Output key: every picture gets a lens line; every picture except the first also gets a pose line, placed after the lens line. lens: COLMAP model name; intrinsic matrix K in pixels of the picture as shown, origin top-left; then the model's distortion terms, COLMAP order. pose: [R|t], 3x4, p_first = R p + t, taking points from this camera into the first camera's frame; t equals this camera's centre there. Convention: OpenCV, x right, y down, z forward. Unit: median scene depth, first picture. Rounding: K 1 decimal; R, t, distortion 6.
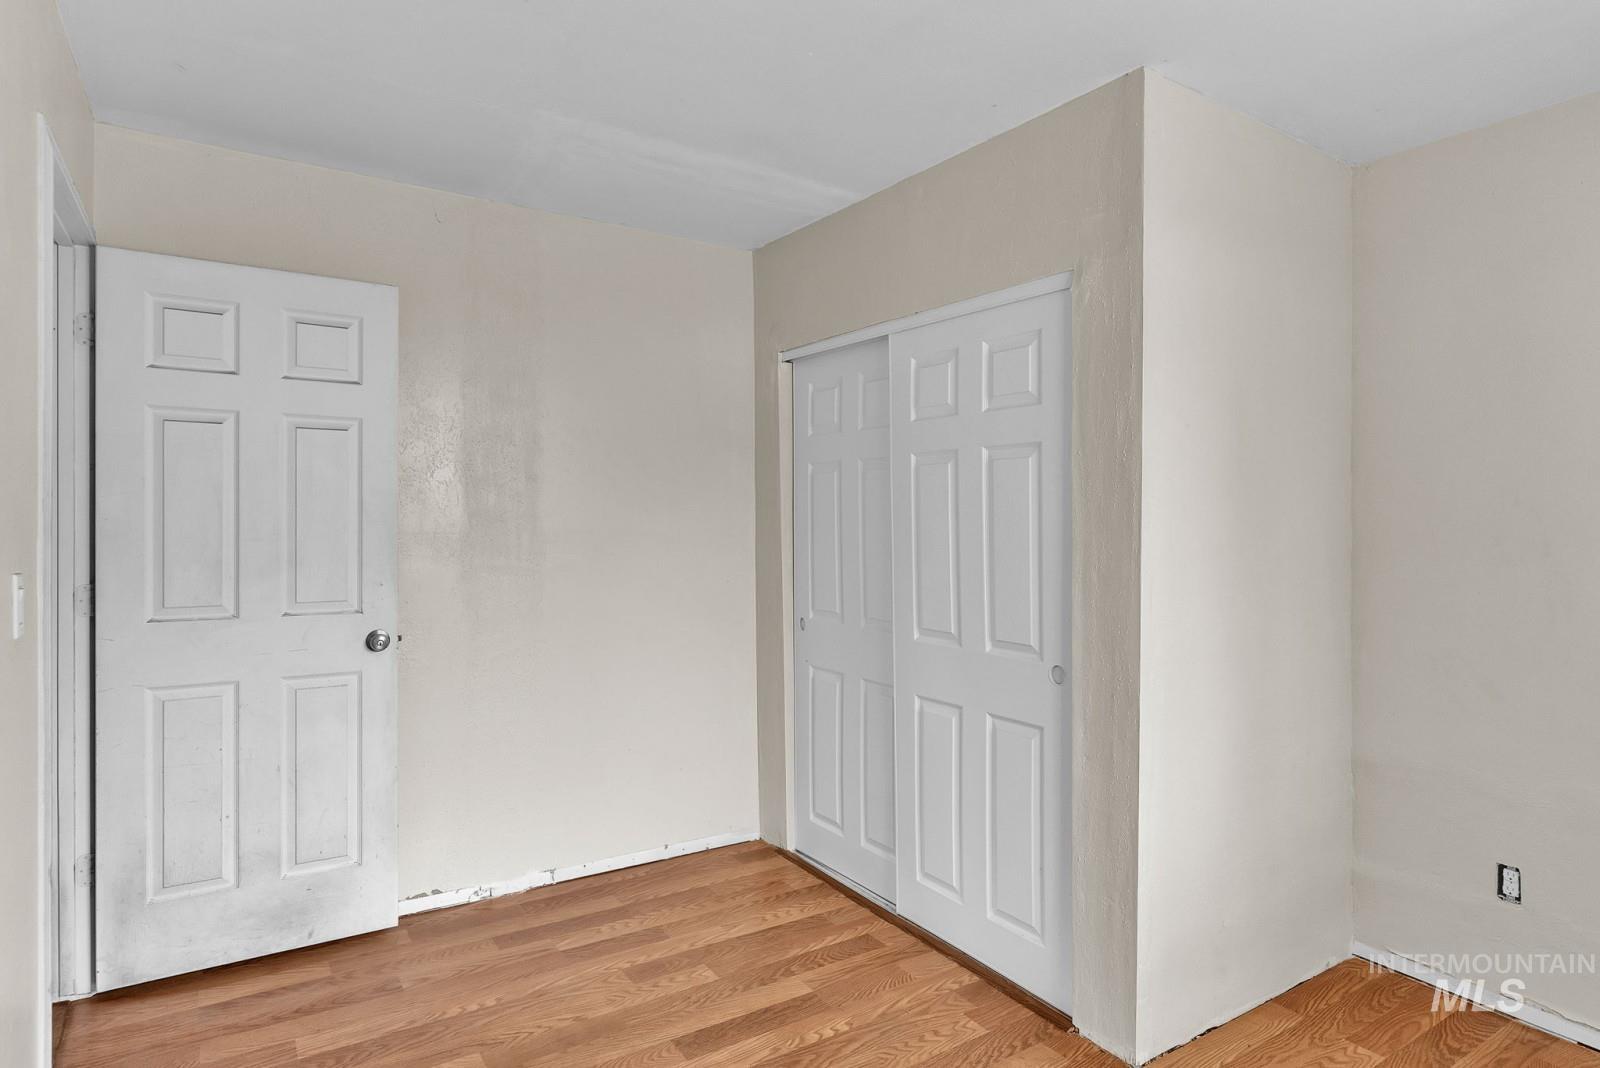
lens RADIAL K [[905.3, 0, 802.1], [0, 905.3, 506.4], [0, 0, 1]] dist [-0.000961, 0.001041]
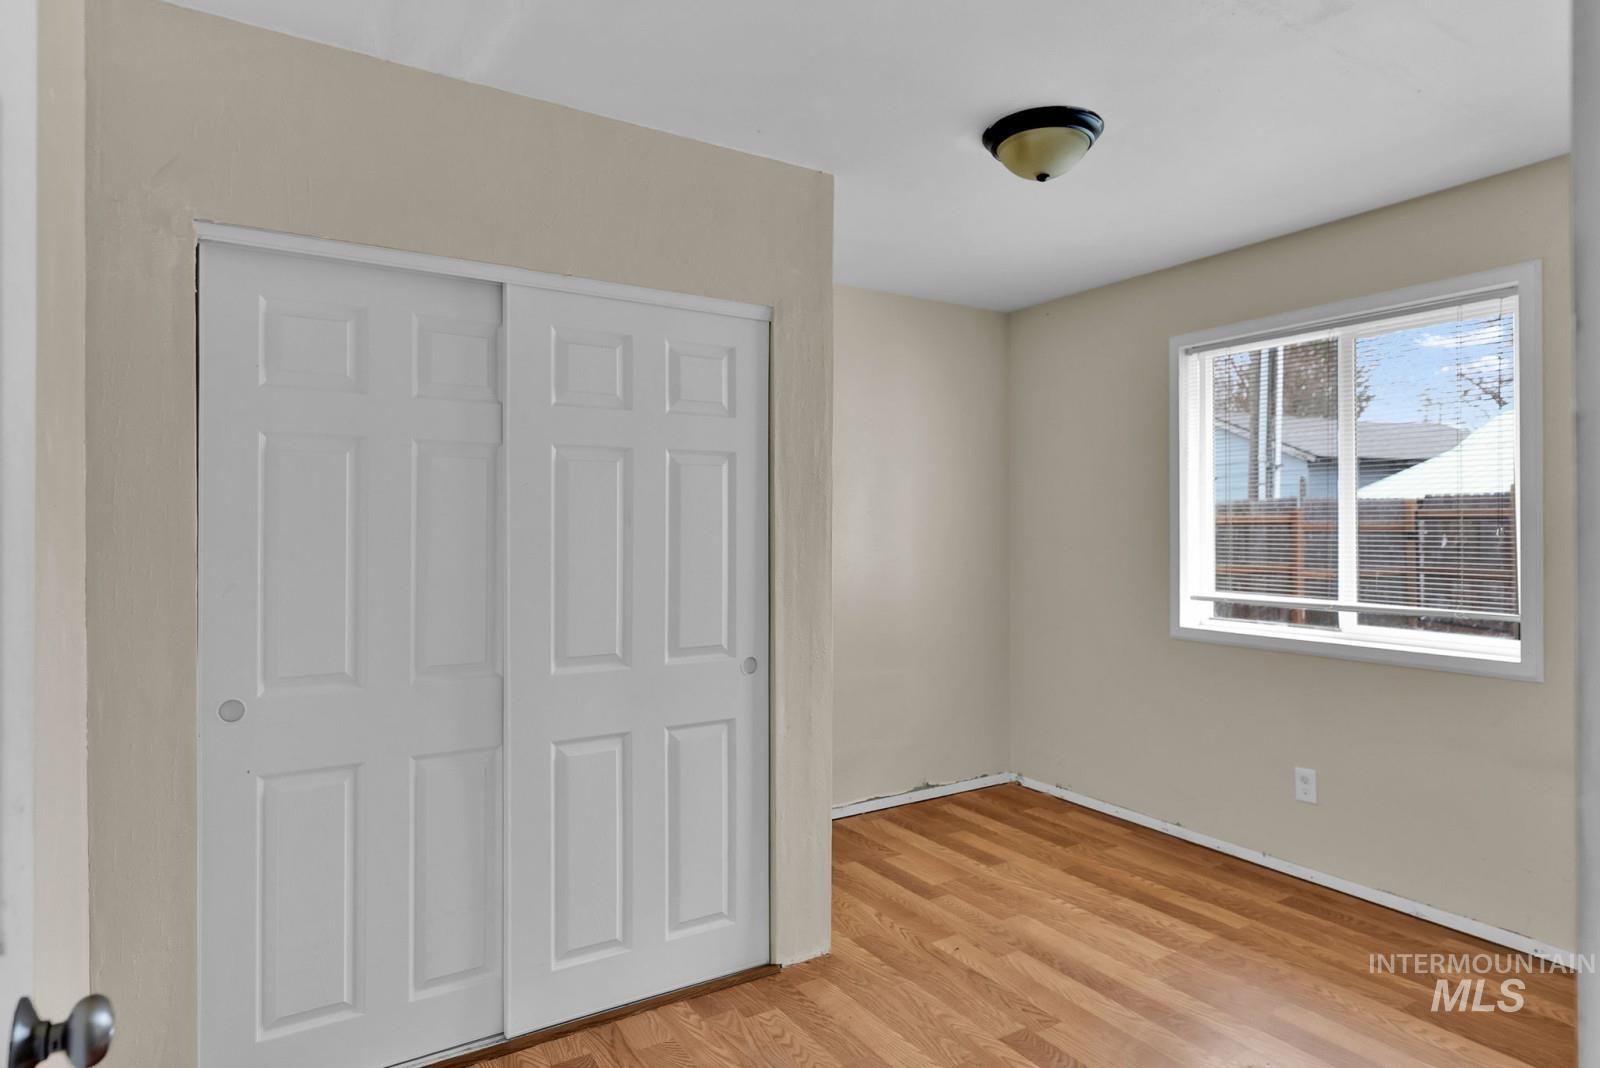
lens RADIAL K [[884.9, 0, 801.8], [0, 884.9, 526.8], [0, 0, 1]] dist [-0.004473, 0.001901]
pose [[0.030330, 0.003529, 0.999534, -0.706861], [0.000862, 0.999993, -0.003557, 0.018803], [-0.999540, 0.000970, 0.030327, 0.804282]]
